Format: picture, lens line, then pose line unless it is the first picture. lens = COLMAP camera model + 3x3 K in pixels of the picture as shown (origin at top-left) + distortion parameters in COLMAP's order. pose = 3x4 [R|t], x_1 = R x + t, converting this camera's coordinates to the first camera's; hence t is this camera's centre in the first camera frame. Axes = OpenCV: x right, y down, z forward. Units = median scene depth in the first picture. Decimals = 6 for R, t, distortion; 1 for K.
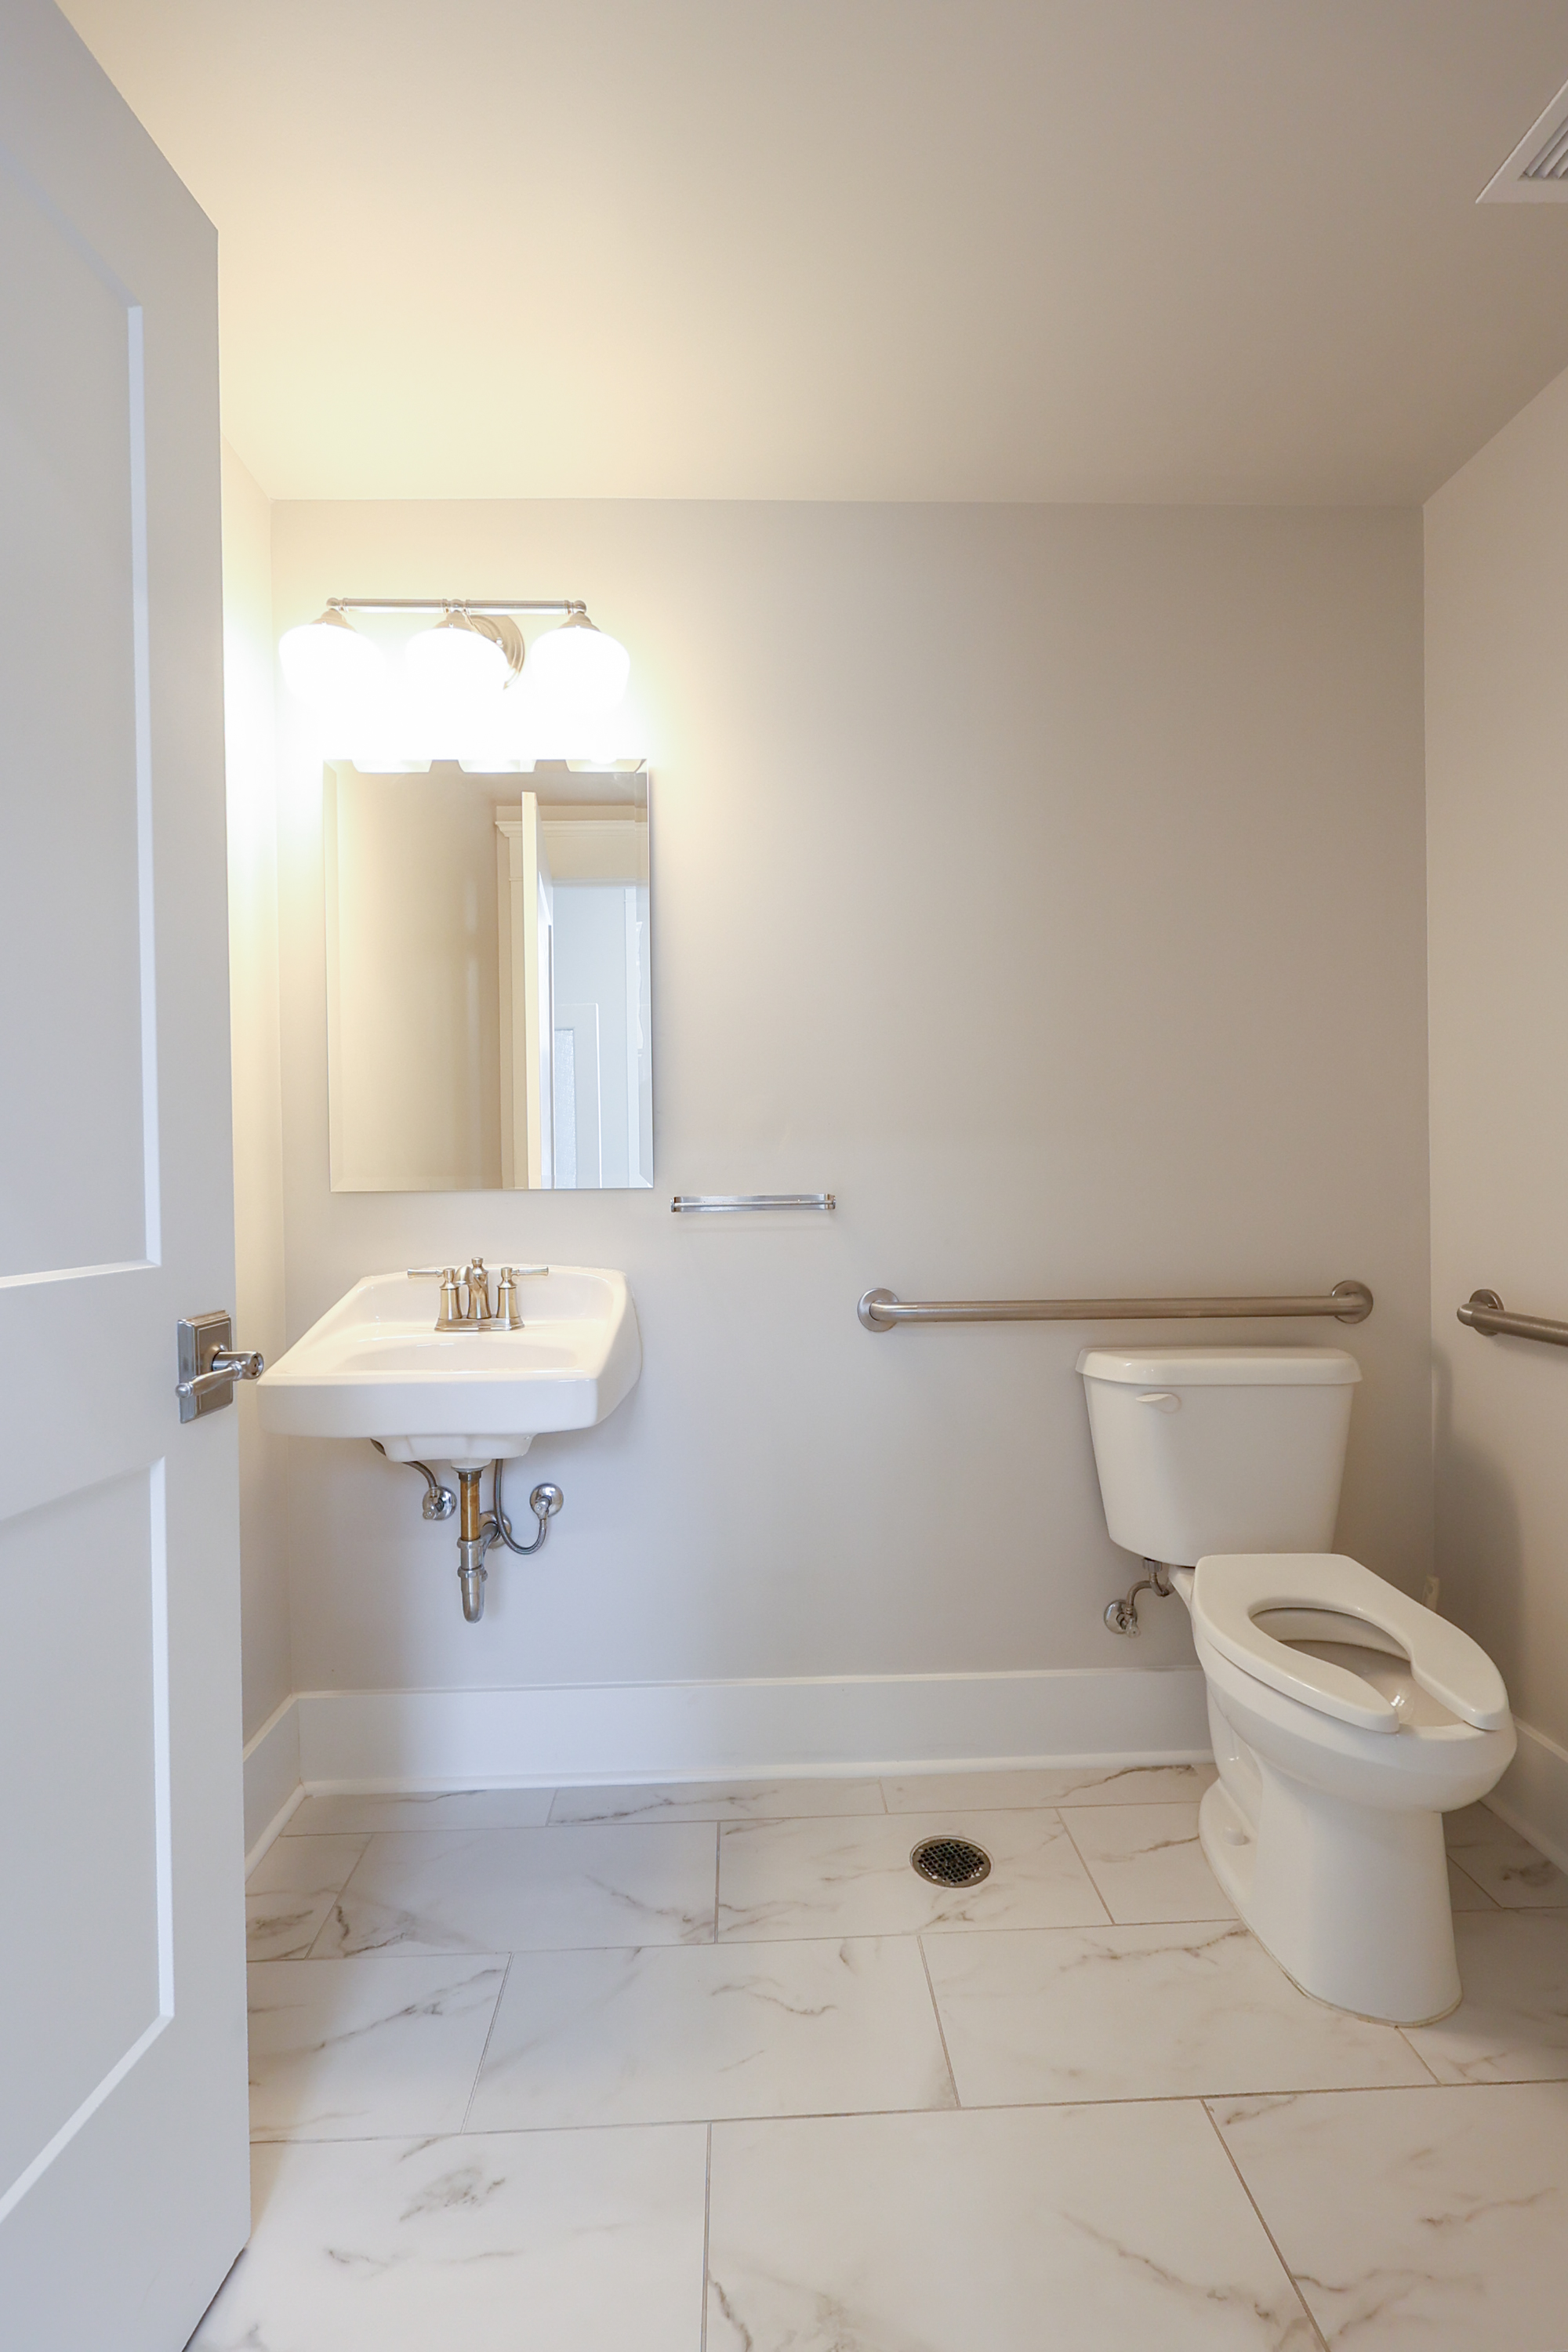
lens RADIAL K [[1073.6, 0, 784.0], [0, 1073.6, 1176.0], [0, 0, 1]] dist [0.013367, -0.000025]
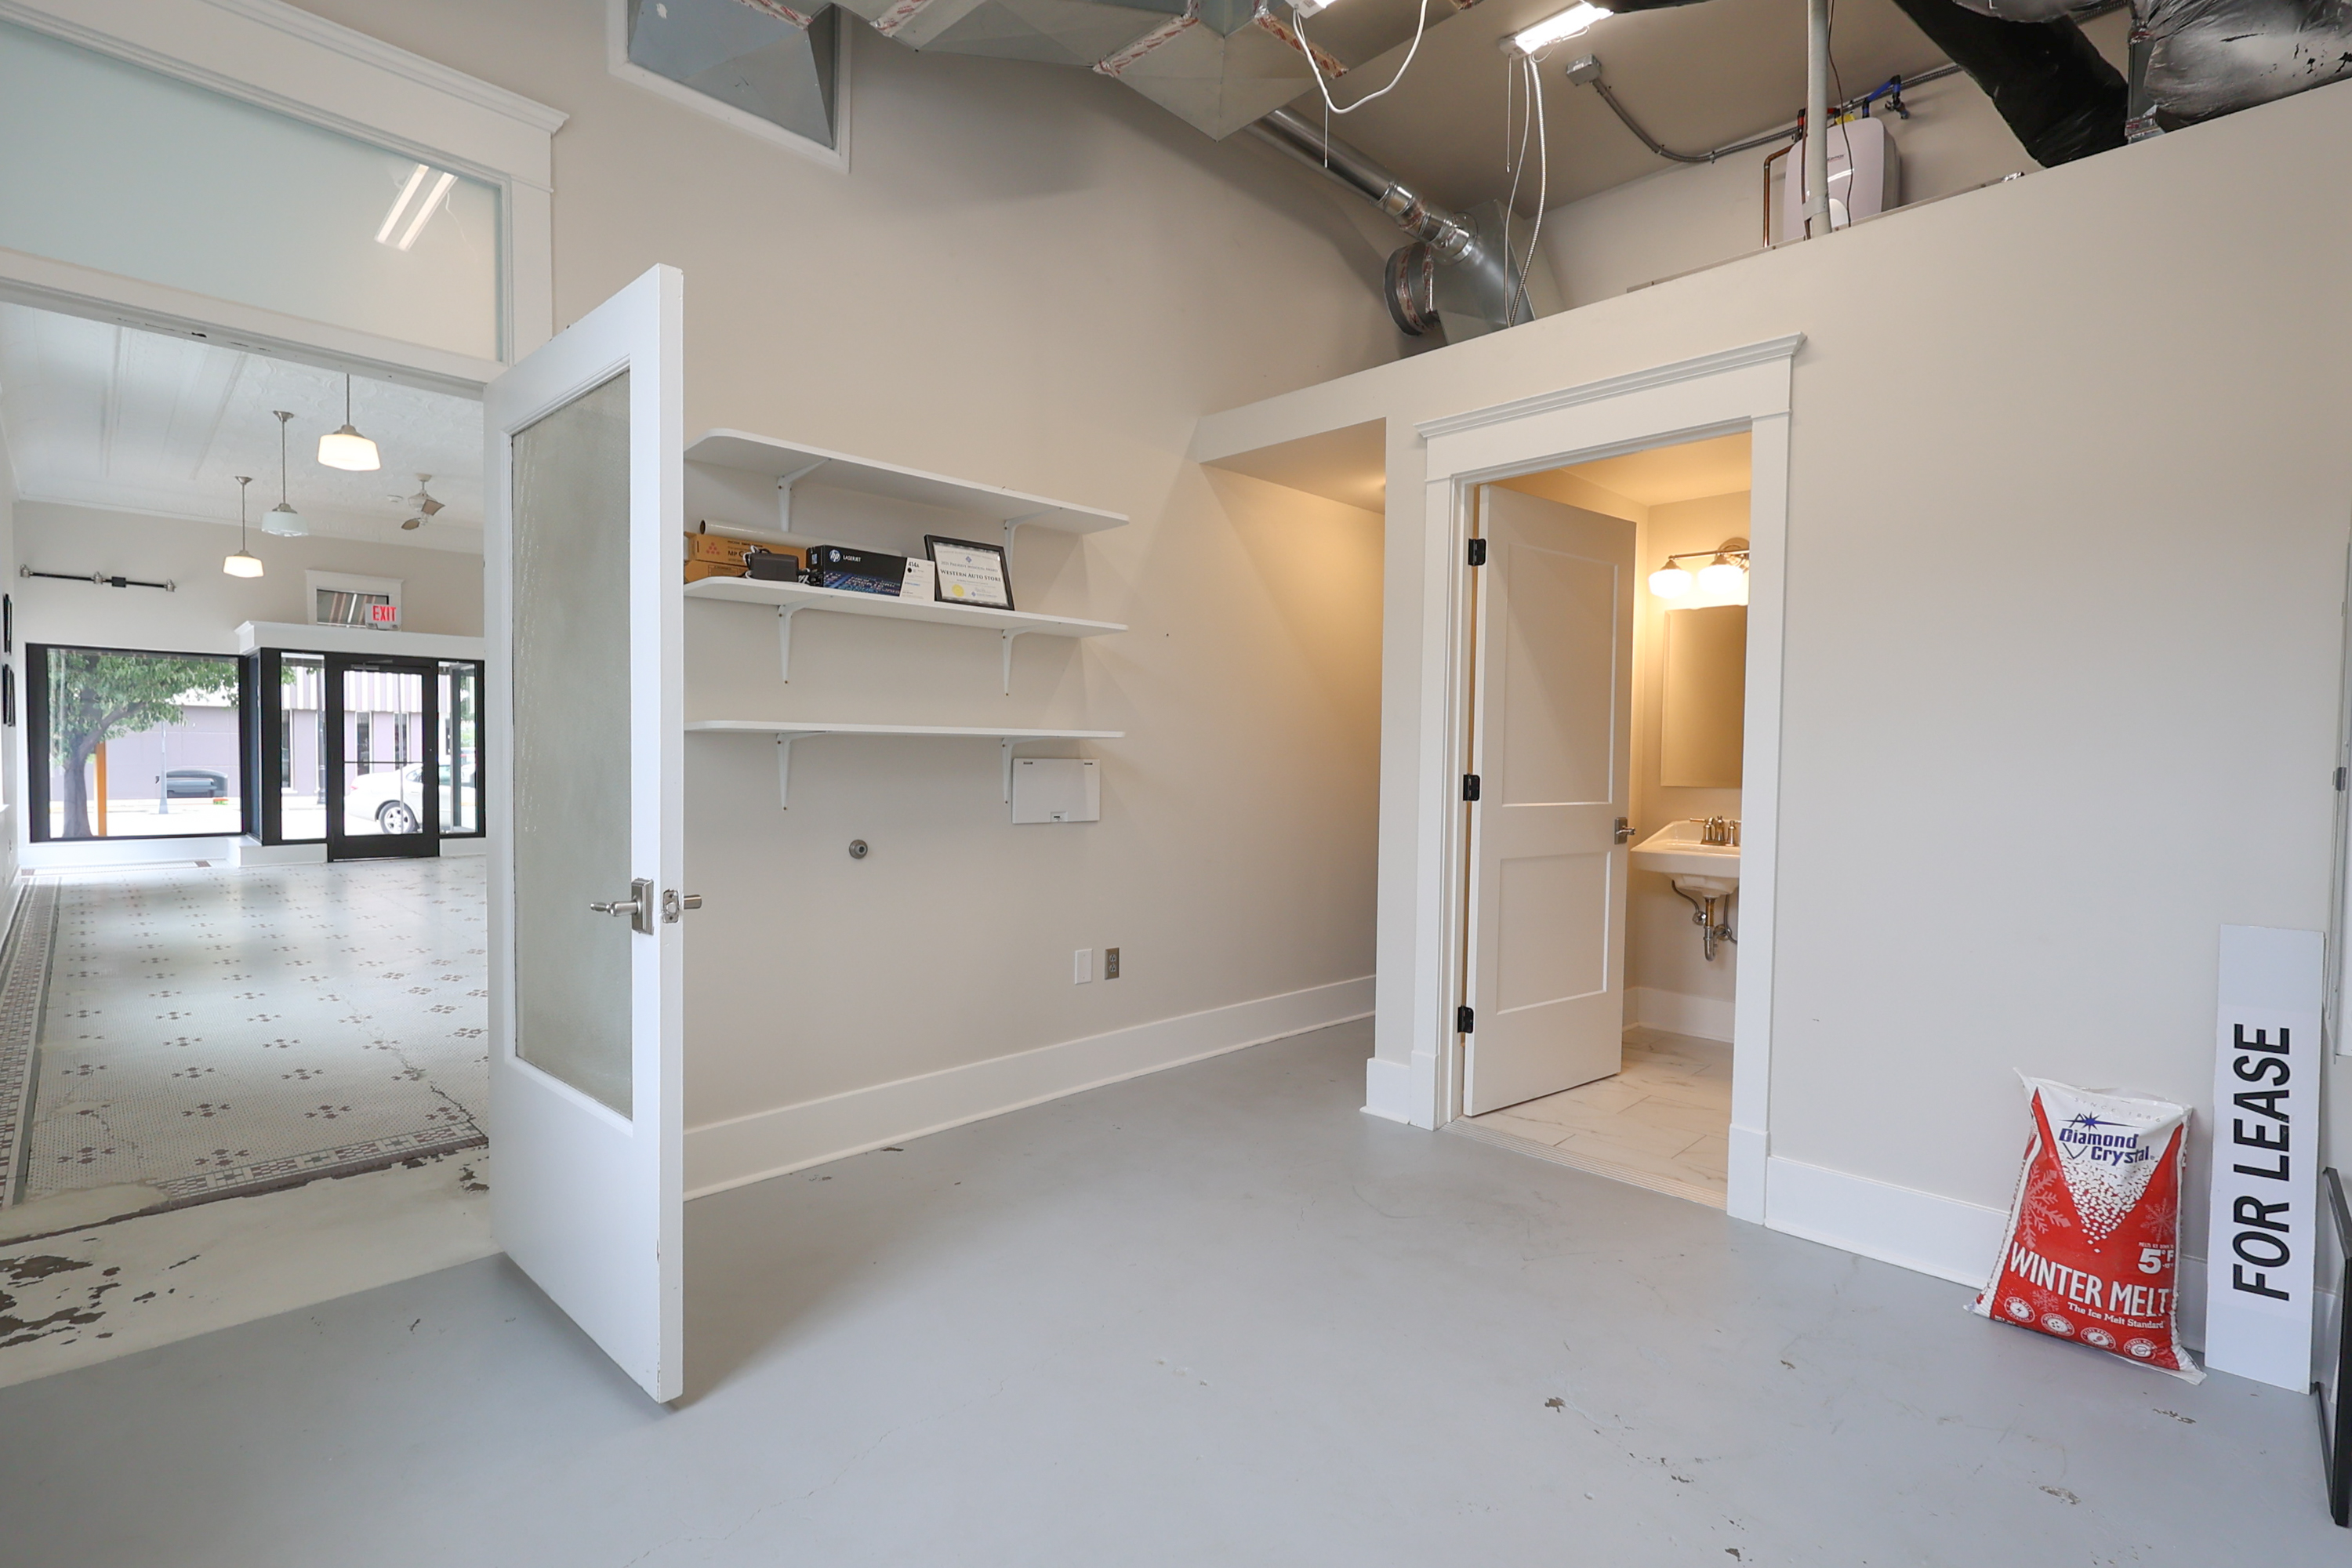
lens RADIAL K [[1114.8, 0, 1206.9], [0, 1114.8, 793.2], [0, 0, 1]] dist [-0.000963, -0.000166]
pose [[0.697144, 0.039708, -0.715831, 0.682087], [-0.033949, 0.999173, 0.022362, 0.010429], [0.716127, 0.008712, 0.697915, -1.522681]]
